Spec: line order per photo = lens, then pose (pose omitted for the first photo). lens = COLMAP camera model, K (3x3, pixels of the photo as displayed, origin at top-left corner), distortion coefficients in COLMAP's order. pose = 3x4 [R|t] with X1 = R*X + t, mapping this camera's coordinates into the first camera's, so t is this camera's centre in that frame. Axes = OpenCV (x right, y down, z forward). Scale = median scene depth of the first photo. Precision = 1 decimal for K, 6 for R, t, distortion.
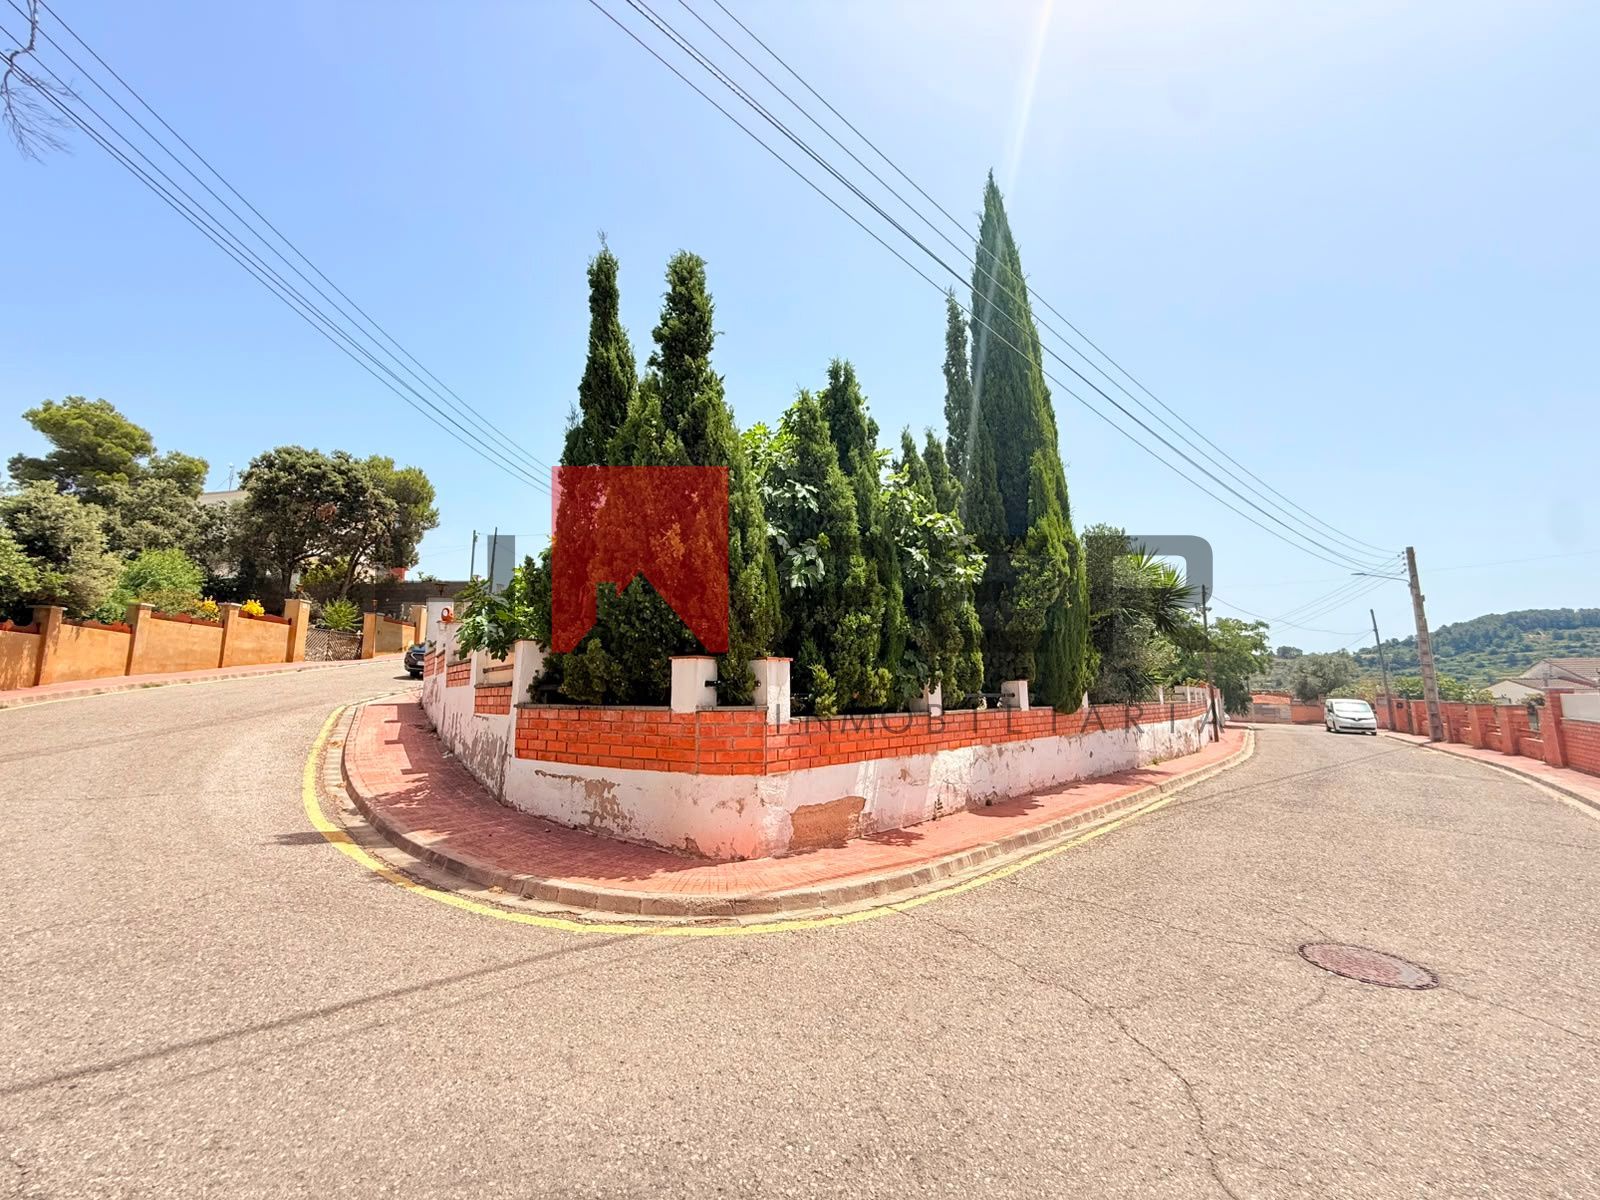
lens RADIAL K [[639.9, 0, 803.1], [0, 639.9, 601.9], [0, 0, 1]] dist [-0.001928, 0.000326]
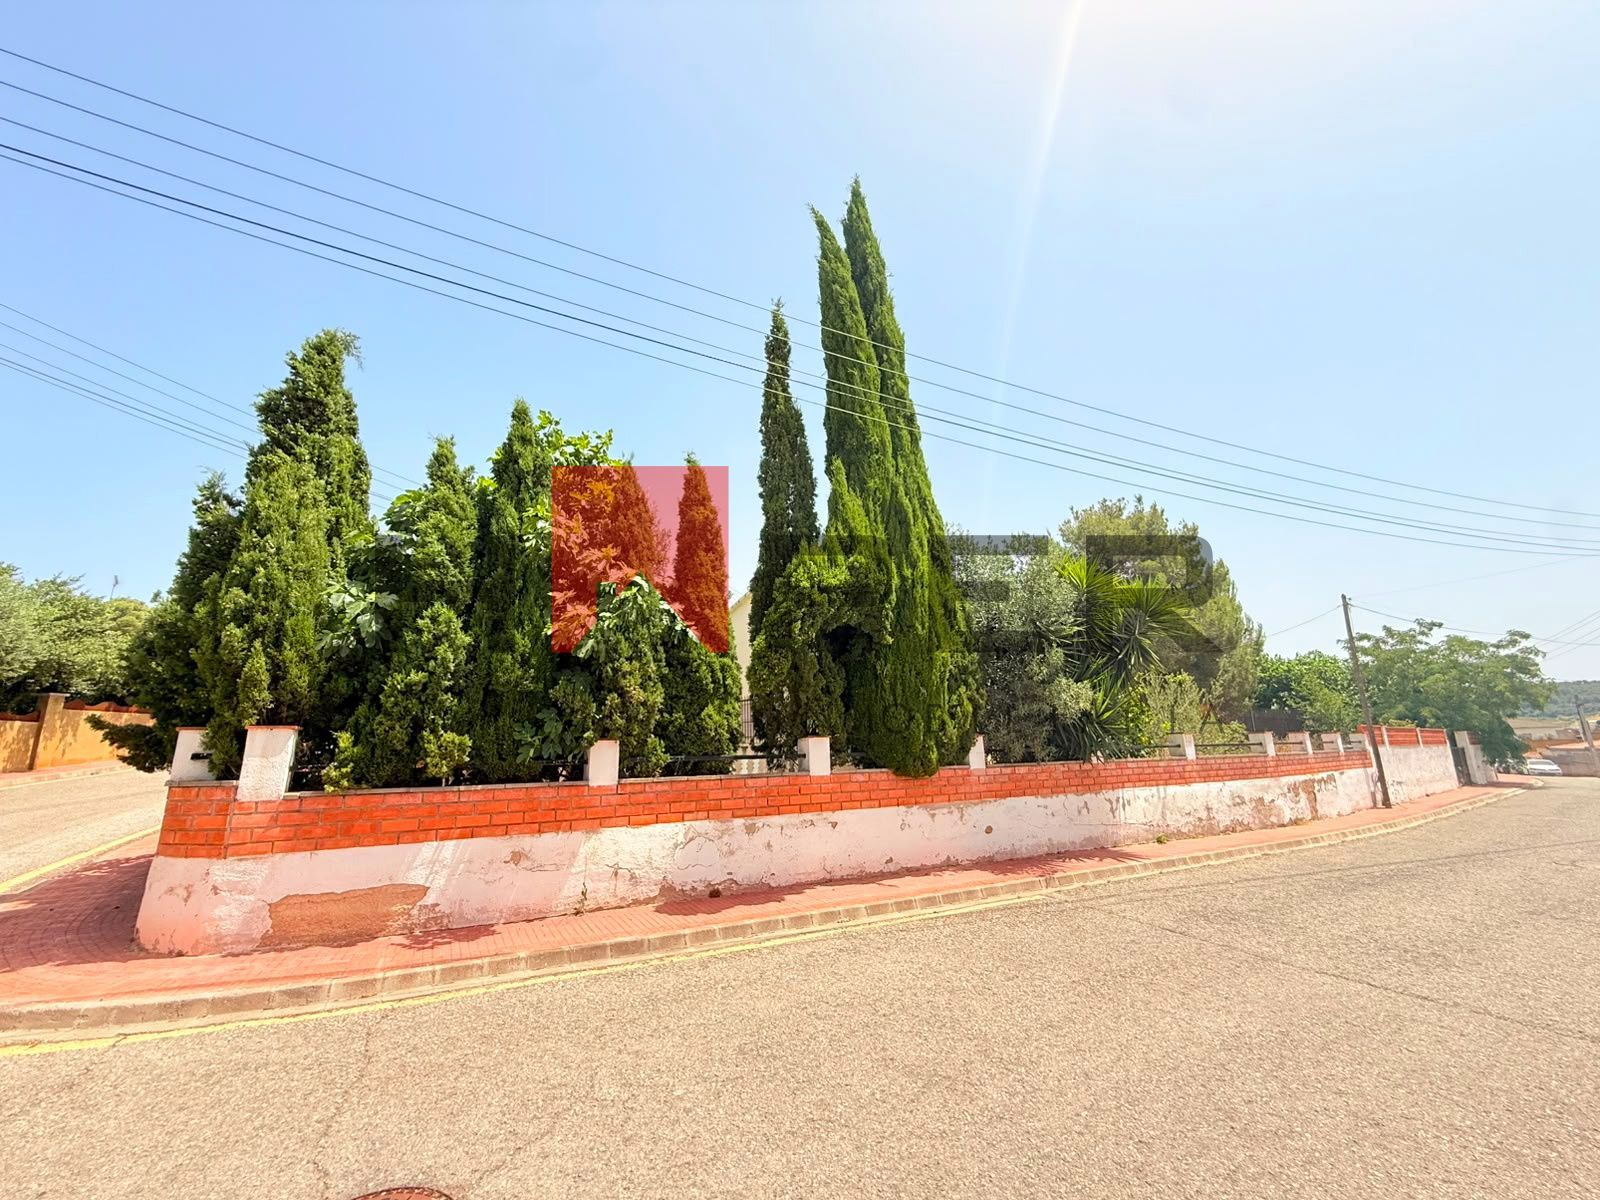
lens RADIAL K [[639.9, 0, 799.7], [0, 639.9, 599.9], [0, 0, 1]] dist [-0.001928, 0.000326]
pose [[0.946657, -0.093677, -0.308327, 0.890240], [0.066627, 0.993038, -0.097143, 0.042296], [0.315281, 0.071418, 0.946307, 0.324729]]
